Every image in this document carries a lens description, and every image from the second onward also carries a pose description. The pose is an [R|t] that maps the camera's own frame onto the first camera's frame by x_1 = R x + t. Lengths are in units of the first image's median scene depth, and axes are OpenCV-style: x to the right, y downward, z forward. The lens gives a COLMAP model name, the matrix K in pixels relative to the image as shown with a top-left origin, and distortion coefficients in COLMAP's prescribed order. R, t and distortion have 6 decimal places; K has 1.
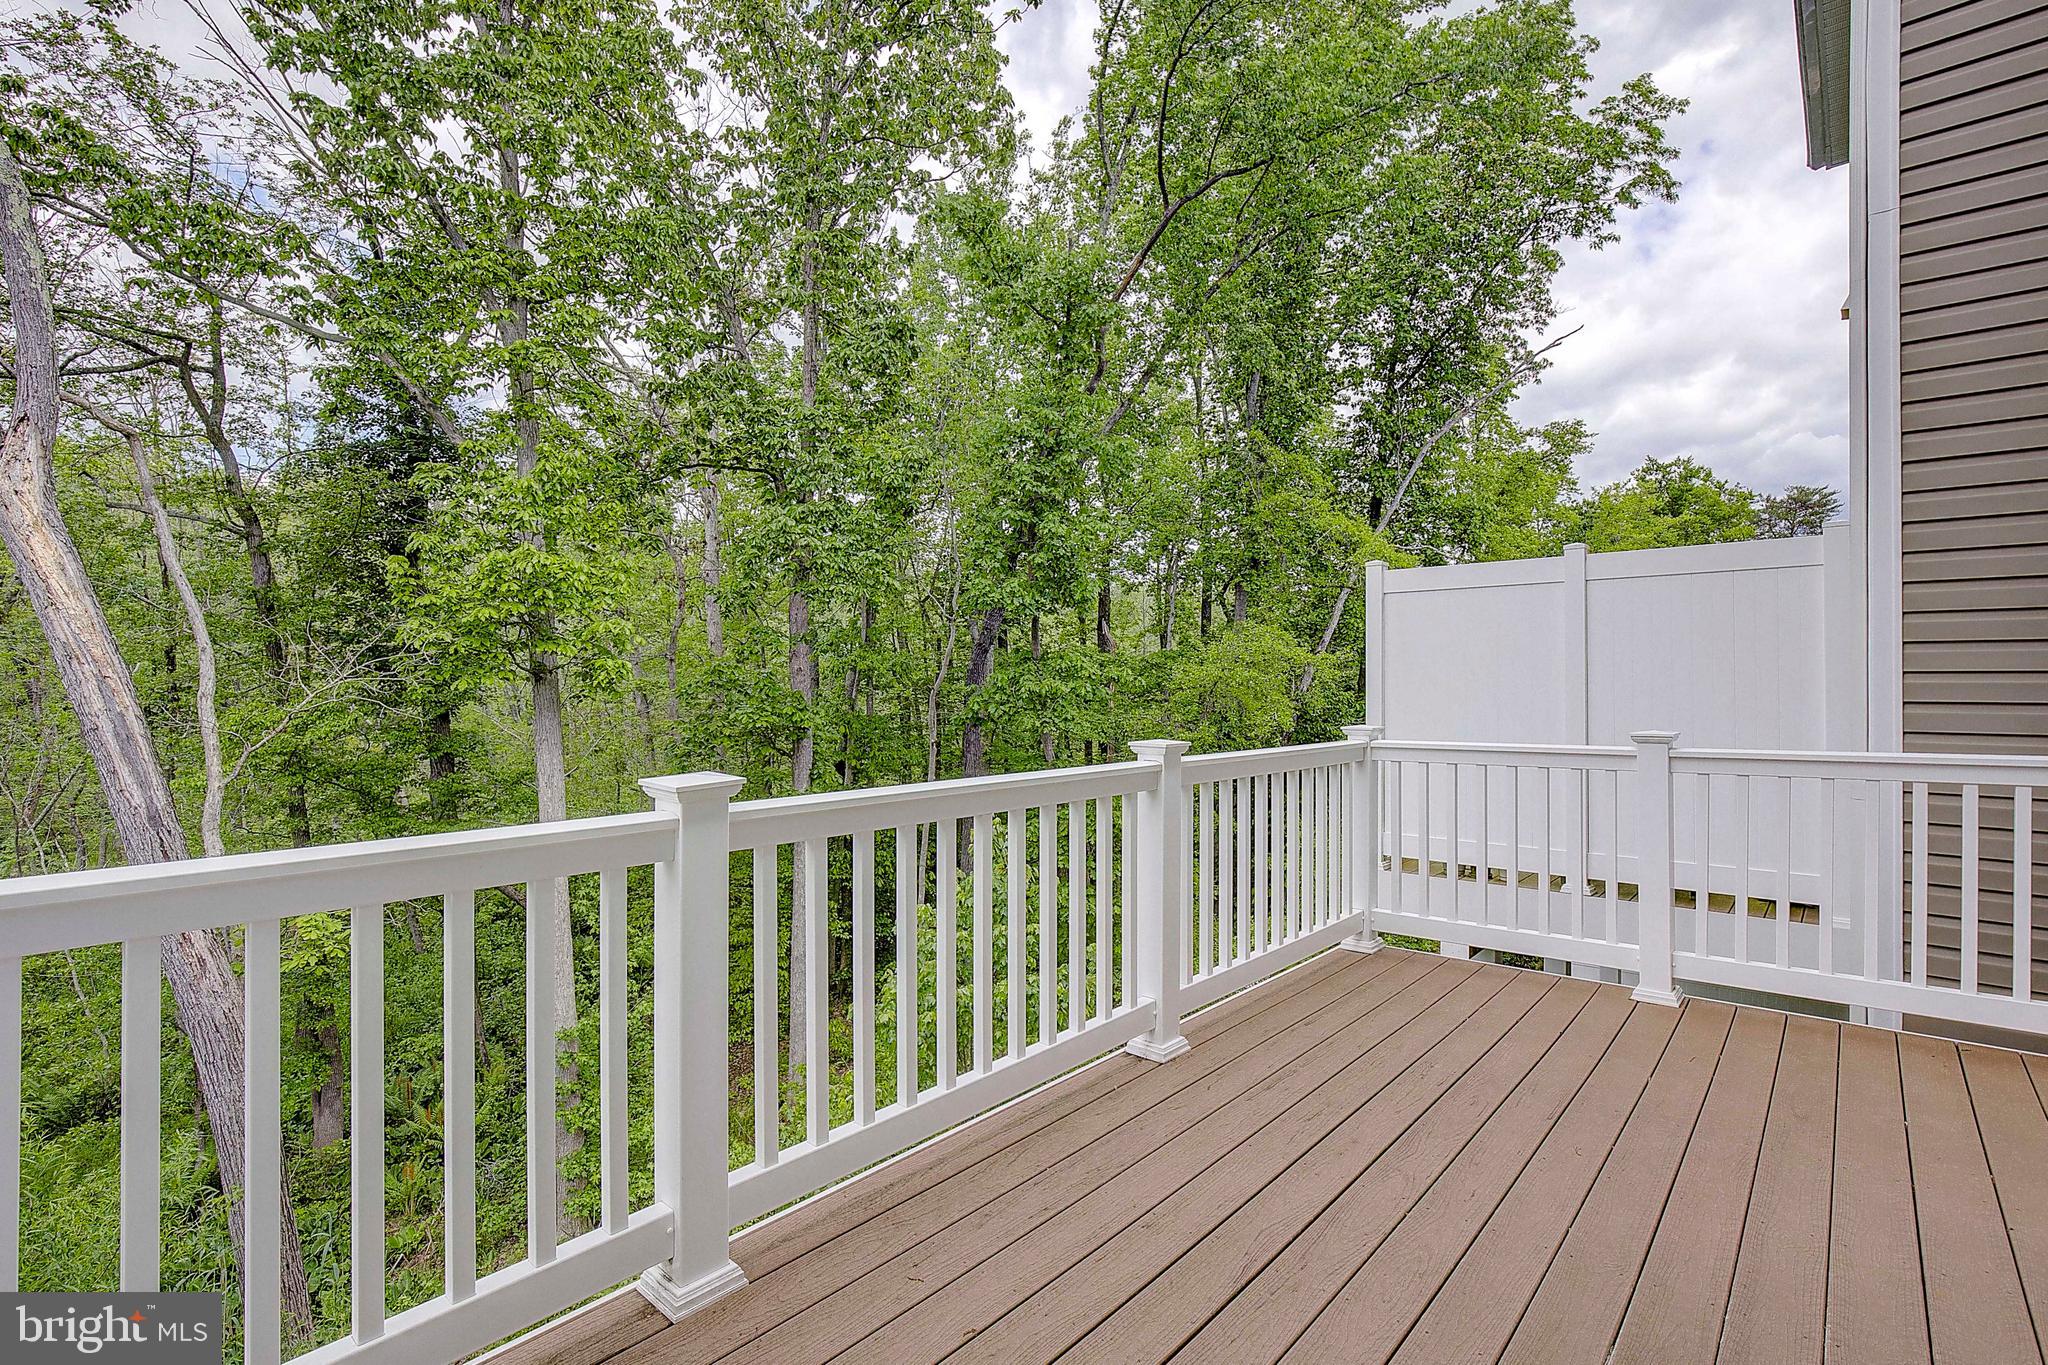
lens RADIAL K [[948.3, 0, 1042.4], [0, 948.3, 689.1], [0, 0, 1]] dist [-0.029117, 0.001175]
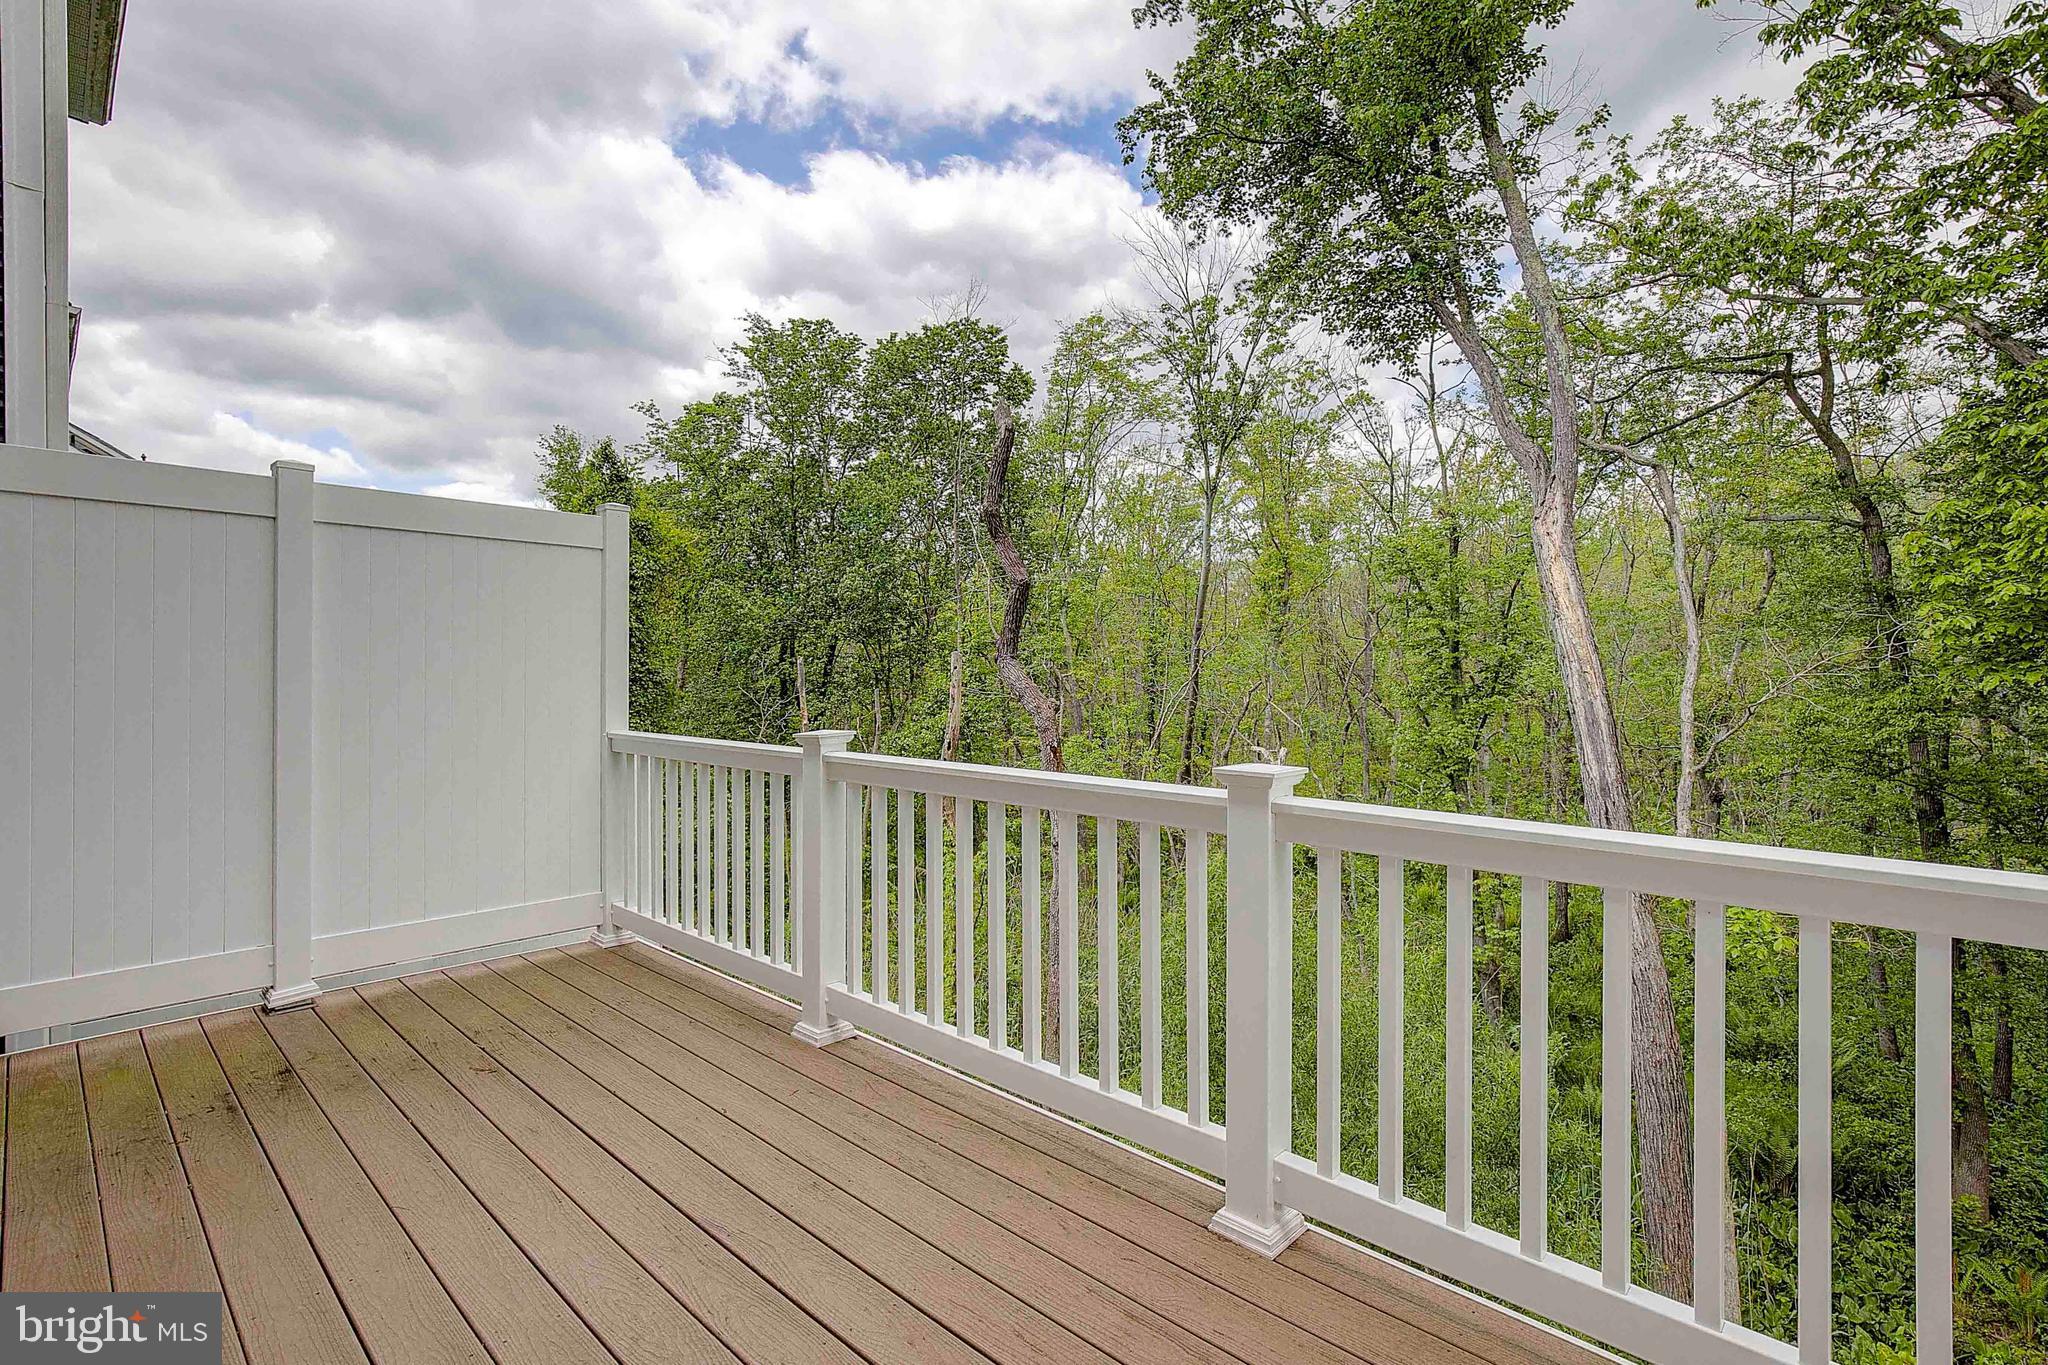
lens RADIAL K [[948.3, 0, 1042.4], [0, 948.3, 689.1], [0, 0, 1]] dist [-0.029117, 0.001175]
pose [[-0.033962, 0.013652, -0.999330, 0.682512], [-0.008061, 0.999870, 0.013933, -0.004220], [0.999391, 0.008528, -0.033847, 0.758997]]
